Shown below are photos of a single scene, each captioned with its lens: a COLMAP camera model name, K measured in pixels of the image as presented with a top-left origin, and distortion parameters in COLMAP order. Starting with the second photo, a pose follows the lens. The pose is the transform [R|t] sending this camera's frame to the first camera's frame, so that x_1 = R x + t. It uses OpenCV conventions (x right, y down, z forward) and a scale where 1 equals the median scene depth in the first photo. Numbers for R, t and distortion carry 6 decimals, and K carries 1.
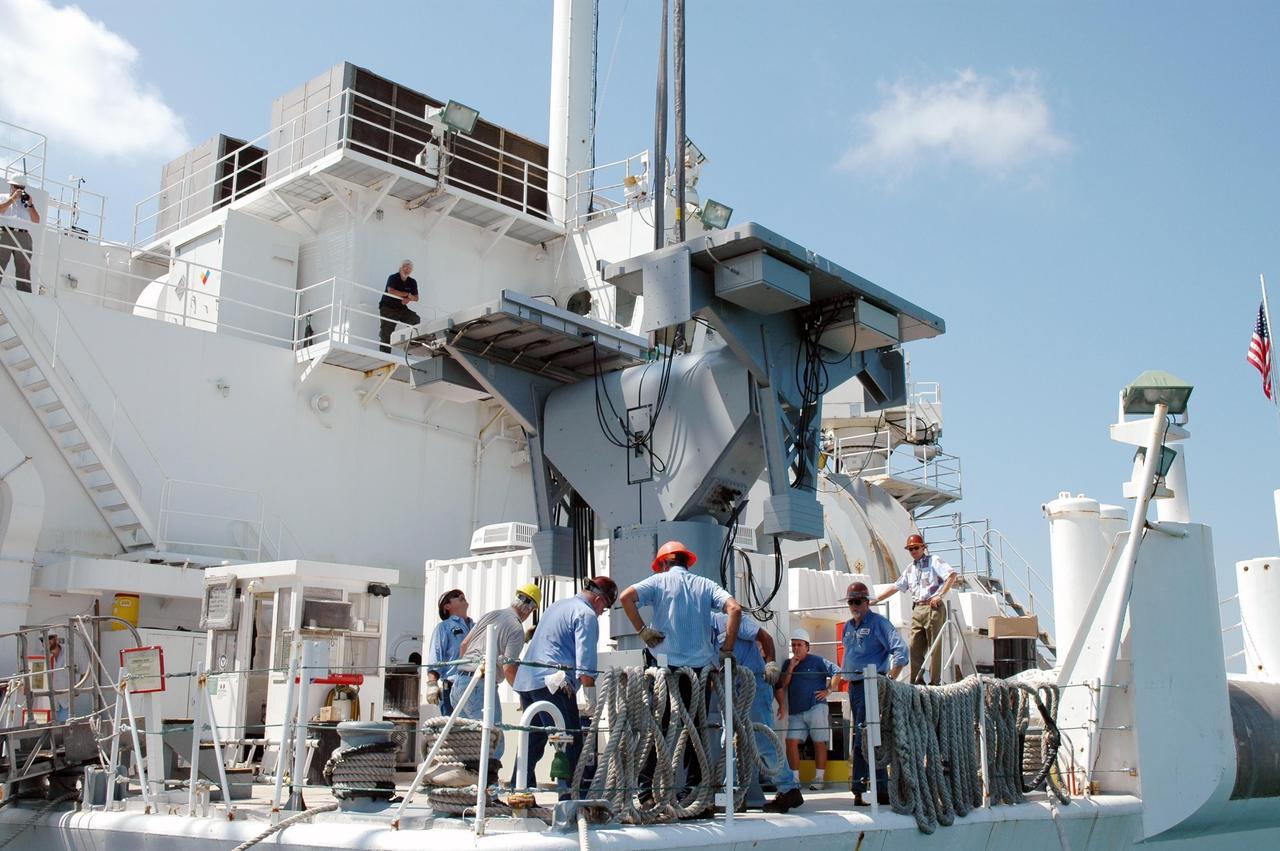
lens RADIAL K [[1383.4, 0, 640.0], [0, 1383.4, 425.5], [0, 0, 1]] dist [0.003820, 0.032412]
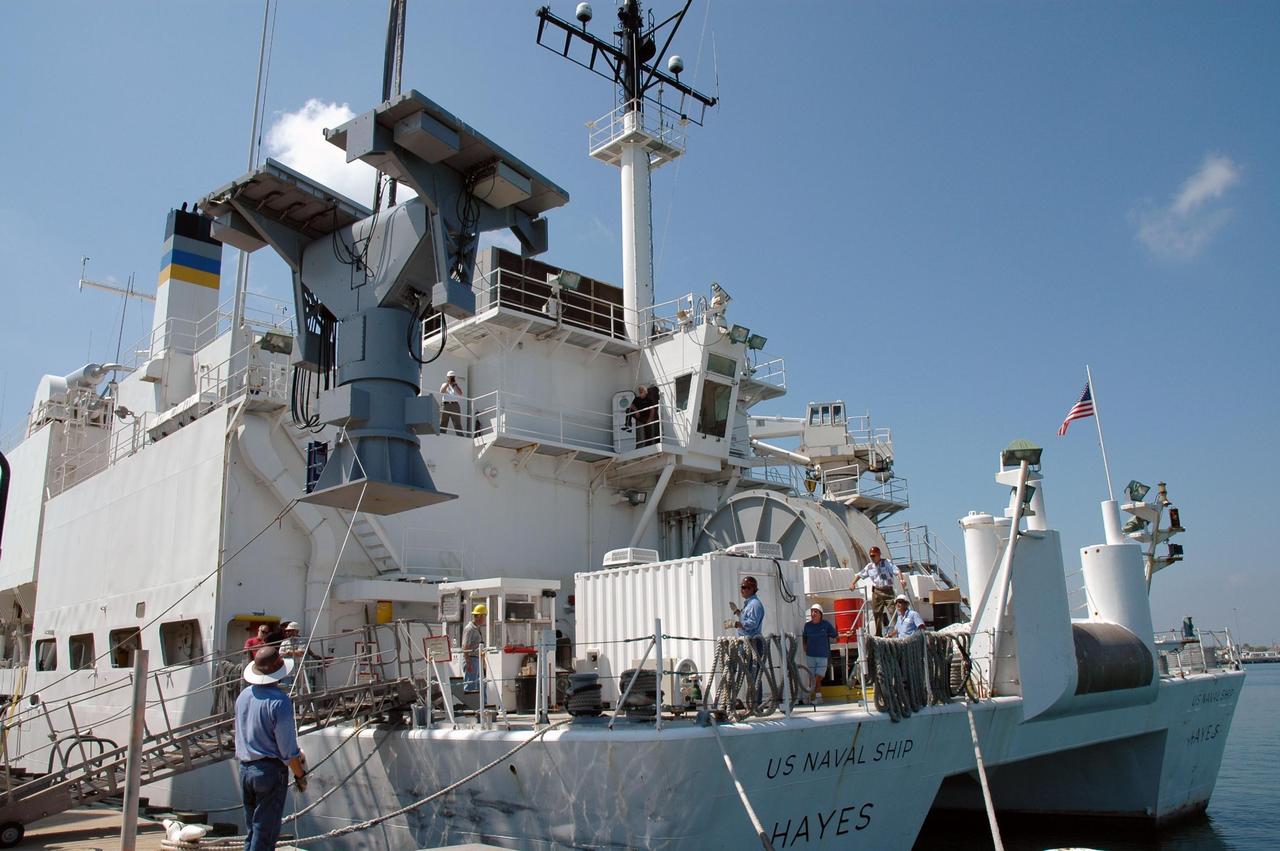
lens RADIAL K [[1072.2, 0, 640.0], [0, 1072.2, 425.5], [0, 0, 1]] dist [-0.111175, 0.112629]
pose [[0.998750, -0.047187, -0.016478, -0.050975], [0.046923, 0.998770, -0.016050, -0.049033], [0.017215, 0.015257, 0.999735, -0.232128]]
